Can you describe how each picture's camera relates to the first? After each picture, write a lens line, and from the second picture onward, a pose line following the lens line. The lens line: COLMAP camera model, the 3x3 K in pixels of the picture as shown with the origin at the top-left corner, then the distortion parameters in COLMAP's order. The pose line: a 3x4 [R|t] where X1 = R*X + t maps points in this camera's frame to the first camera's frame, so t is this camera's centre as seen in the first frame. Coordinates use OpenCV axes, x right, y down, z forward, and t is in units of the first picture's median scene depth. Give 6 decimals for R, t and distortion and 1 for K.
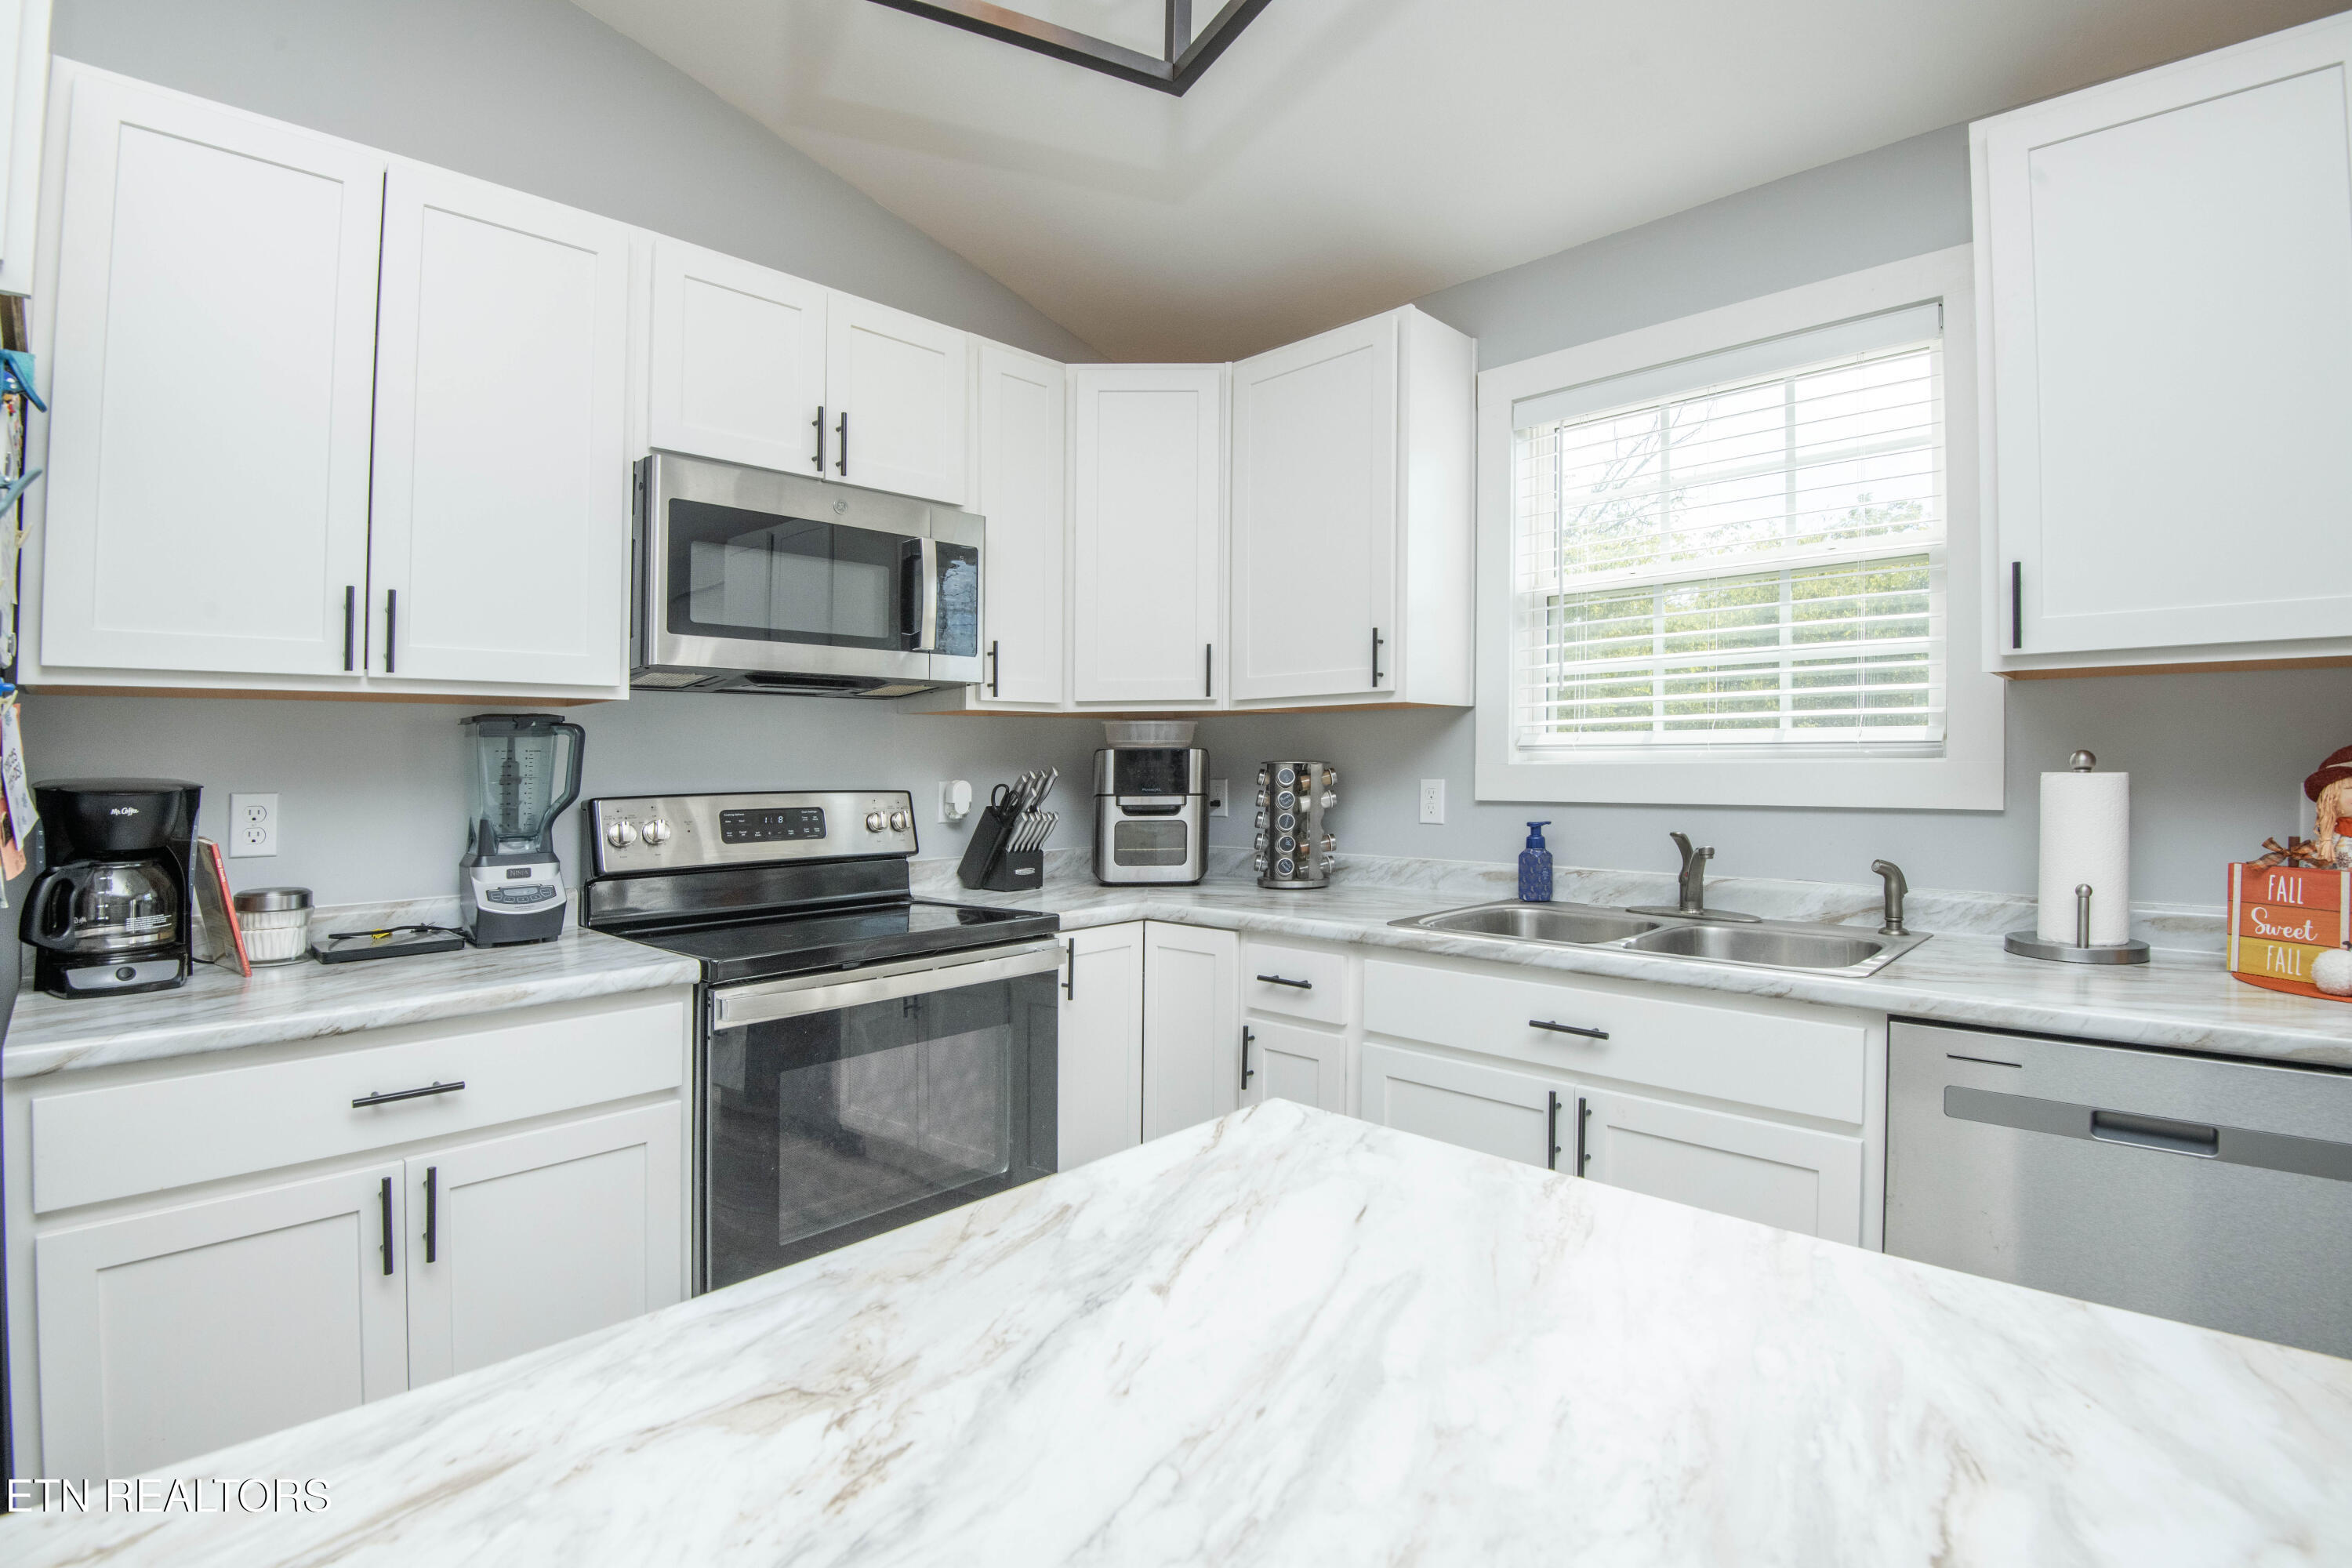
lens RADIAL K [[1087.6, 0, 1179.3], [0, 1087.6, 748.0], [0, 0, 1]] dist [0.000825, -0.026562]
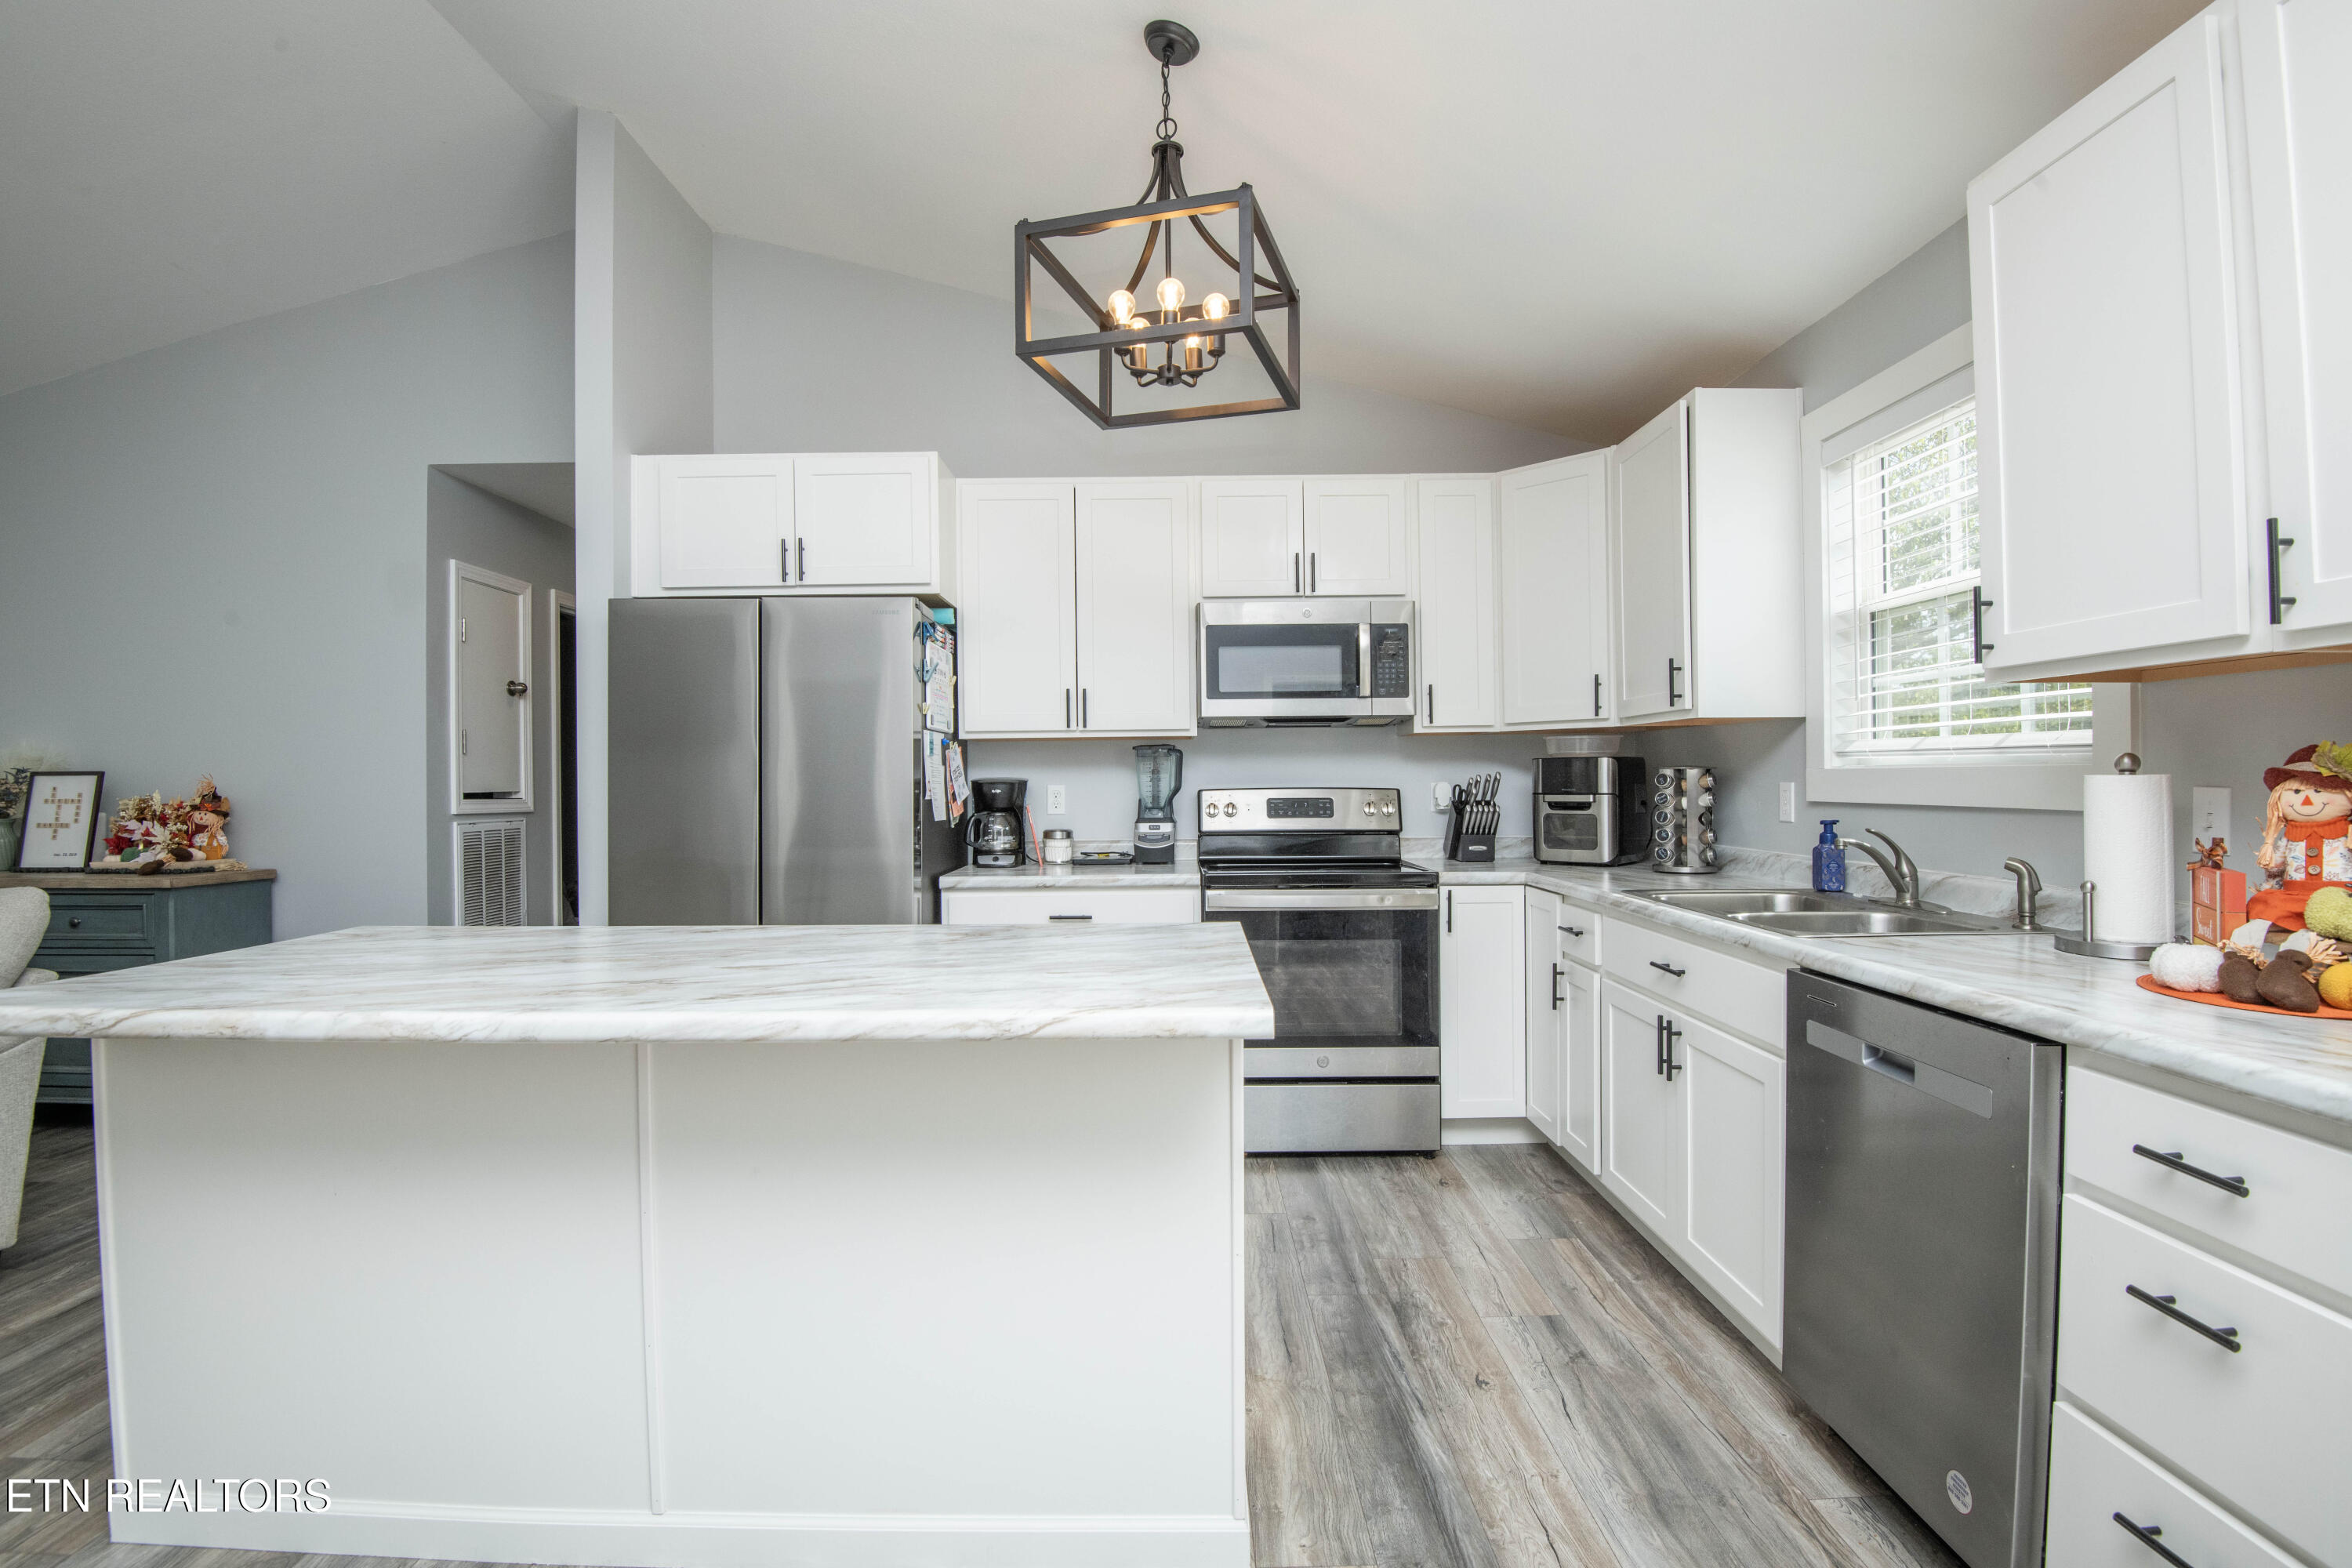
lens RADIAL K [[1076.0, 0, 1176.0], [0, 1076.0, 784.0], [0, 0, 1]] dist [-0.002898, -0.015408]
pose [[0.693339, 0.005997, -0.720586, 0.673688], [0.012811, 0.999705, 0.020646, -0.000406], [0.720498, -0.023546, 0.693058, -0.250461]]
